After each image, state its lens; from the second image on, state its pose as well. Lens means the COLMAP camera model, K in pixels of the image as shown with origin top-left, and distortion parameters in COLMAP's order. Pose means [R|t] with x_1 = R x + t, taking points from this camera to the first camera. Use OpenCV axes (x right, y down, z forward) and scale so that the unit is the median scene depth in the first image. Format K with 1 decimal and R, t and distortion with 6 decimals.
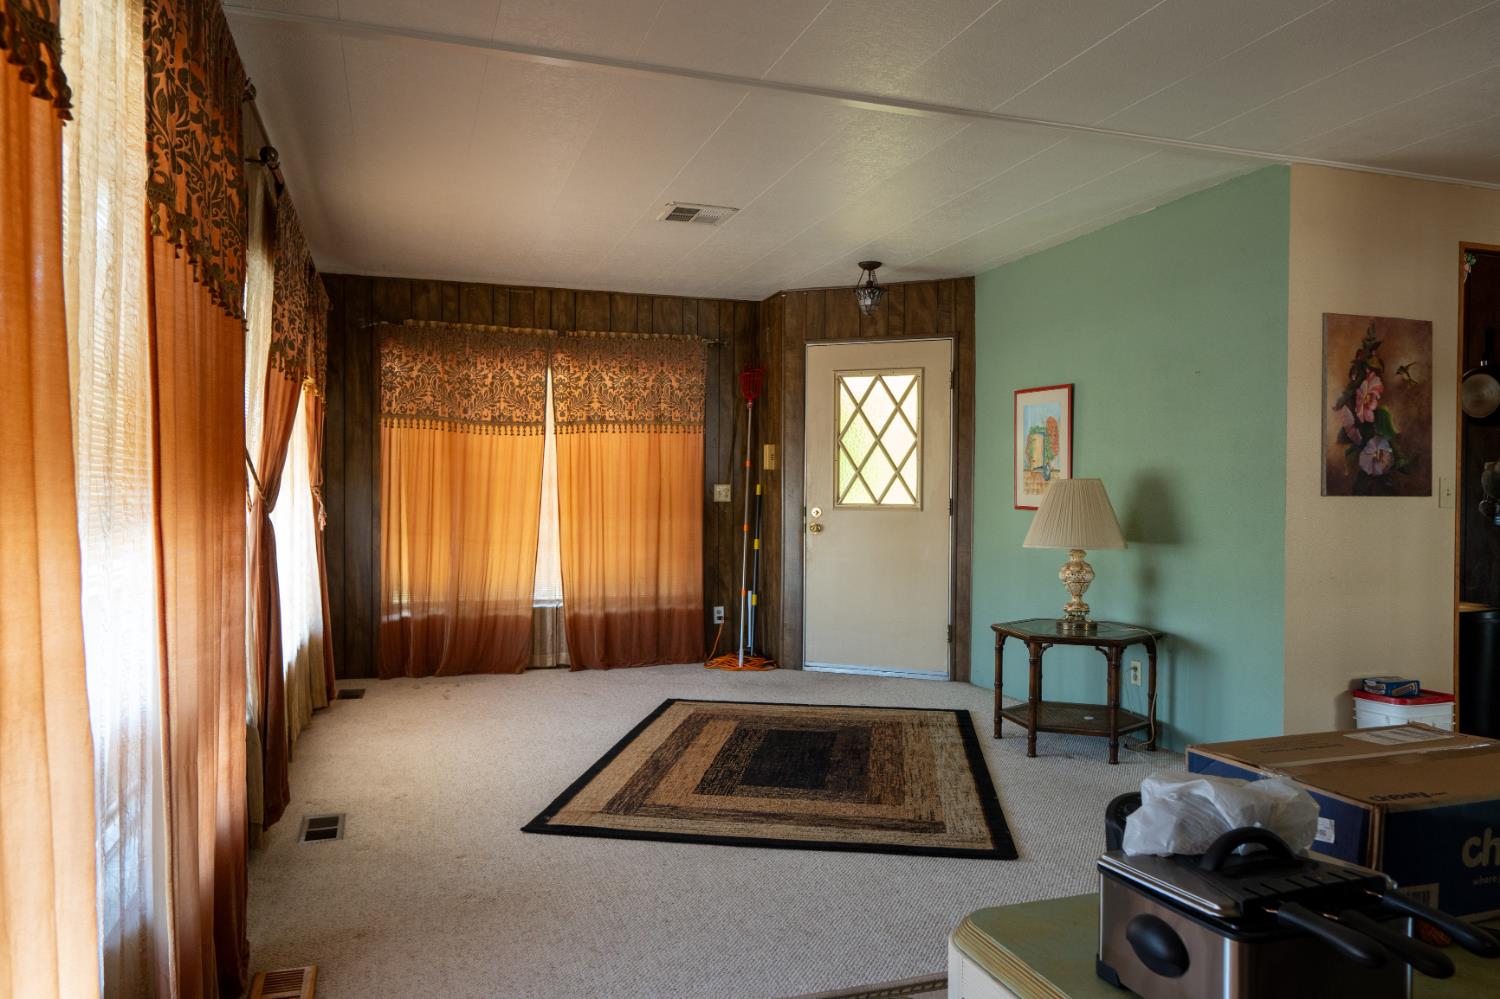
lens RADIAL K [[1062.1, 0, 755.9], [0, 1062.1, 503.5], [0, 0, 1]] dist [-0.006565, -0.002670]
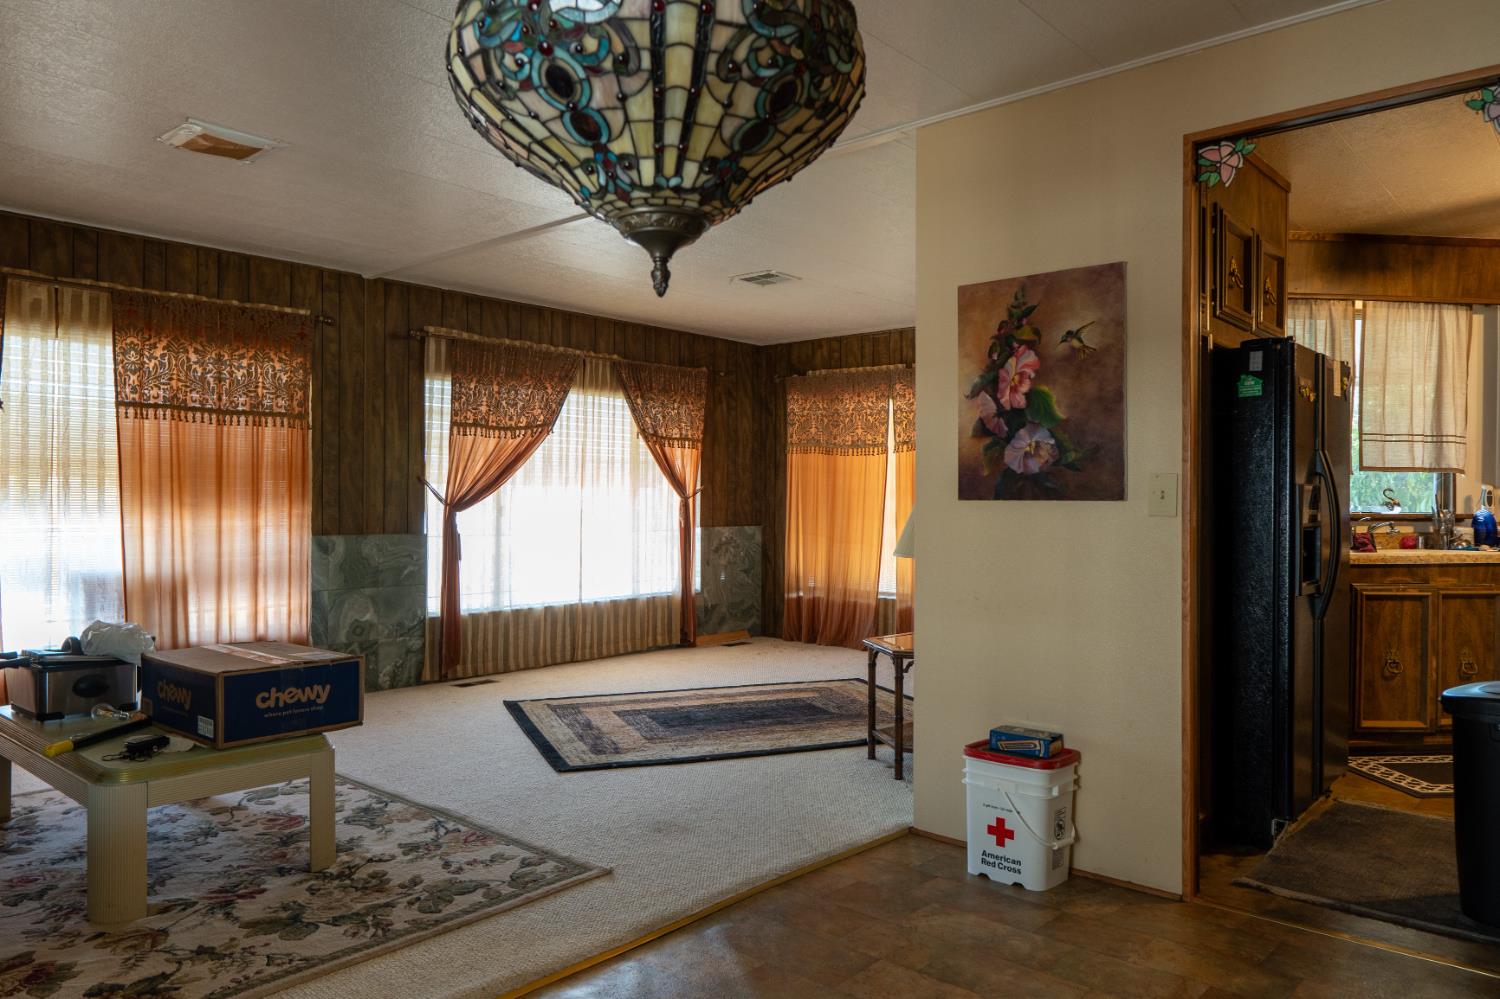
lens RADIAL K [[1062.1, 0, 748.3], [0, 1062.1, 504.0], [0, 0, 1]] dist [-0.006565, -0.002670]
pose [[0.501094, -0.002376, -0.865390, 1.157968], [-0.009094, 0.999927, -0.008011, 0.004095], [0.865345, 0.011884, 0.501035, 0.413262]]
